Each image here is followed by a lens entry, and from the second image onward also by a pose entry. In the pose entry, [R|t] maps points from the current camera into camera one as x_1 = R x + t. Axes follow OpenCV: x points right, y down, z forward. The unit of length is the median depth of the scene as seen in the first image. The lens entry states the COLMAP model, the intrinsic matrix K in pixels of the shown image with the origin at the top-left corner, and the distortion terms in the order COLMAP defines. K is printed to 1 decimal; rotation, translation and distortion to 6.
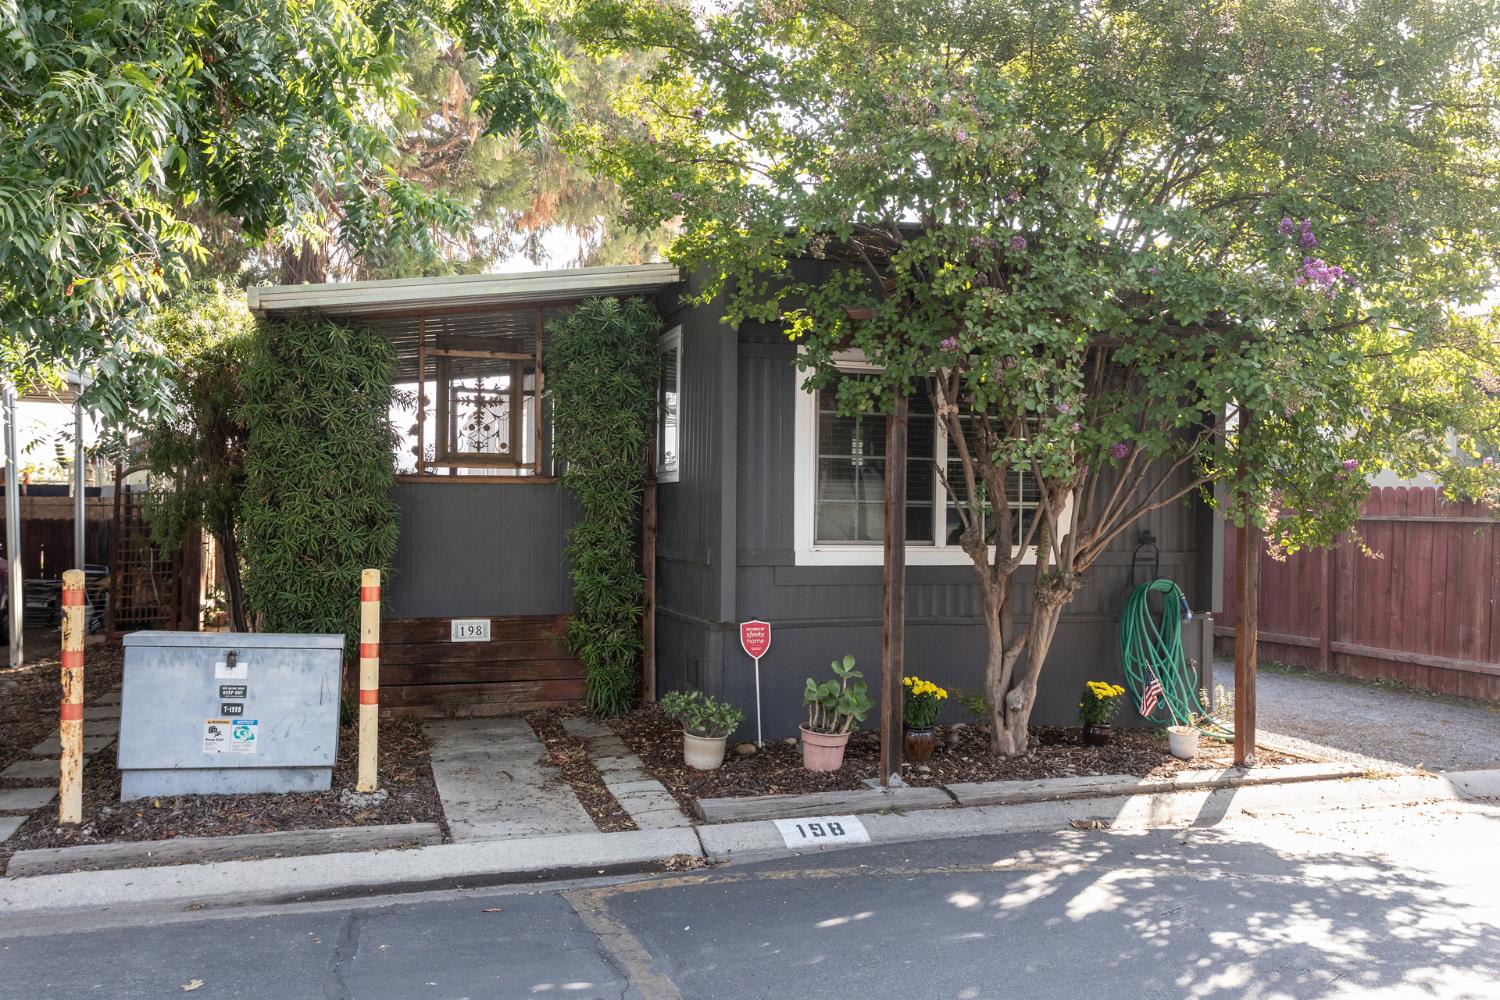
lens RADIAL K [[1188.6, 0, 750.0], [0, 1188.6, 500.0], [0, 0, 1]] dist [0.009763, 0.001312]
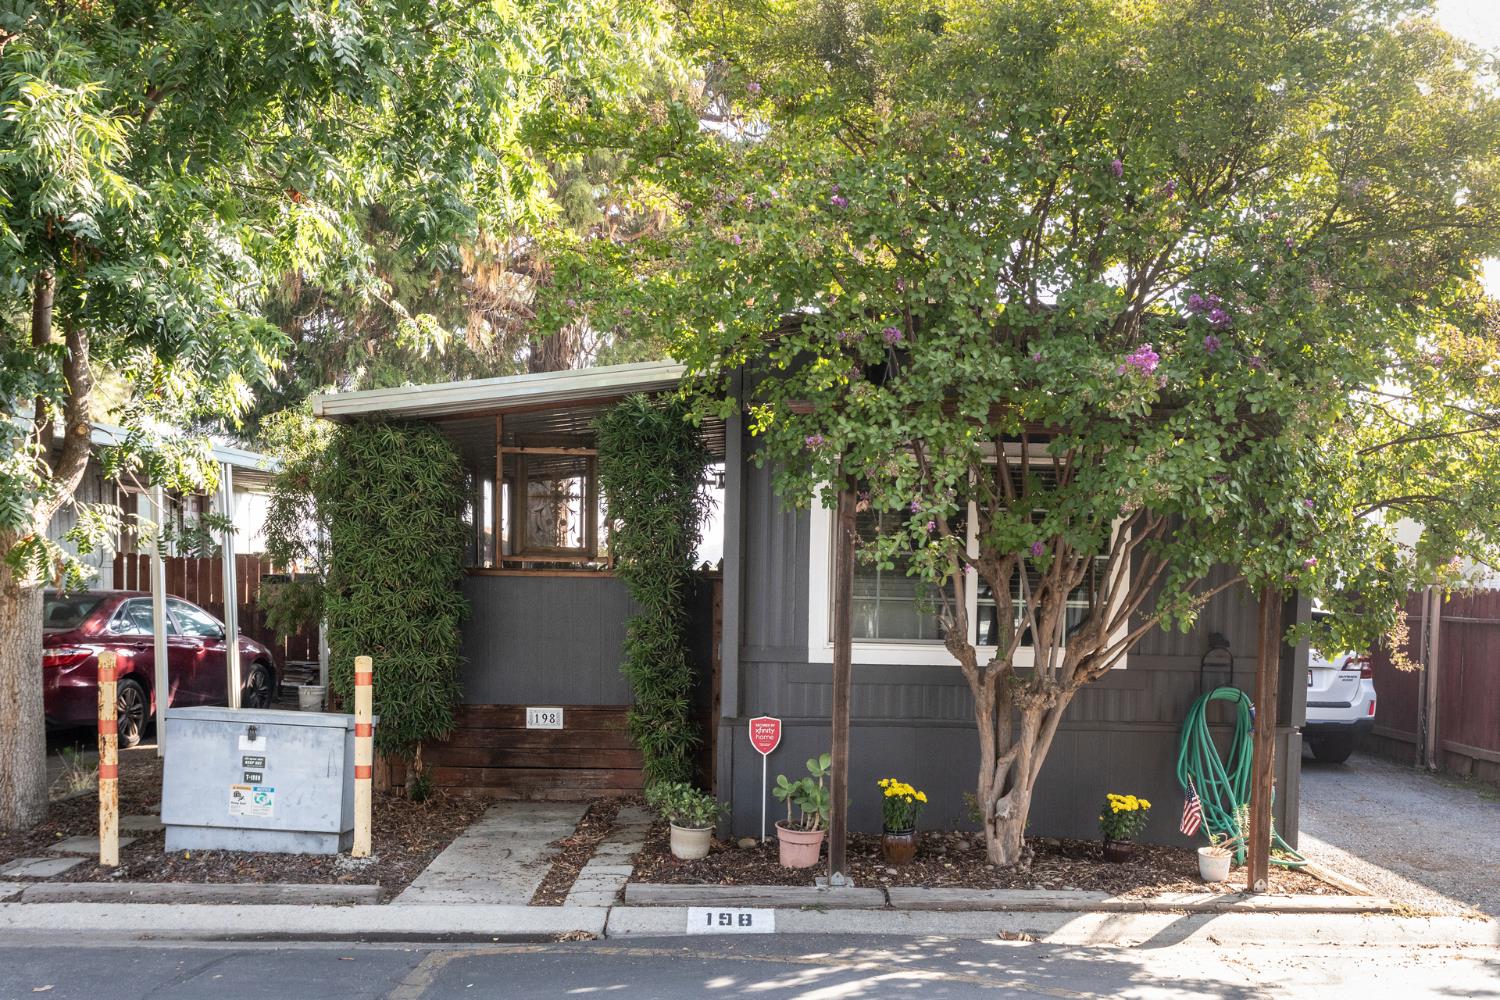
lens RADIAL K [[1273.6, 0, 749.7], [0, 1273.6, 658.1], [0, 0, 1]] dist [0.014053, 0.005072]
pose [[0.966562, 0.022130, -0.255476, 0.319374], [-0.008638, 0.998514, 0.053812, -0.006312], [0.256287, -0.049806, 0.965317, -0.040776]]
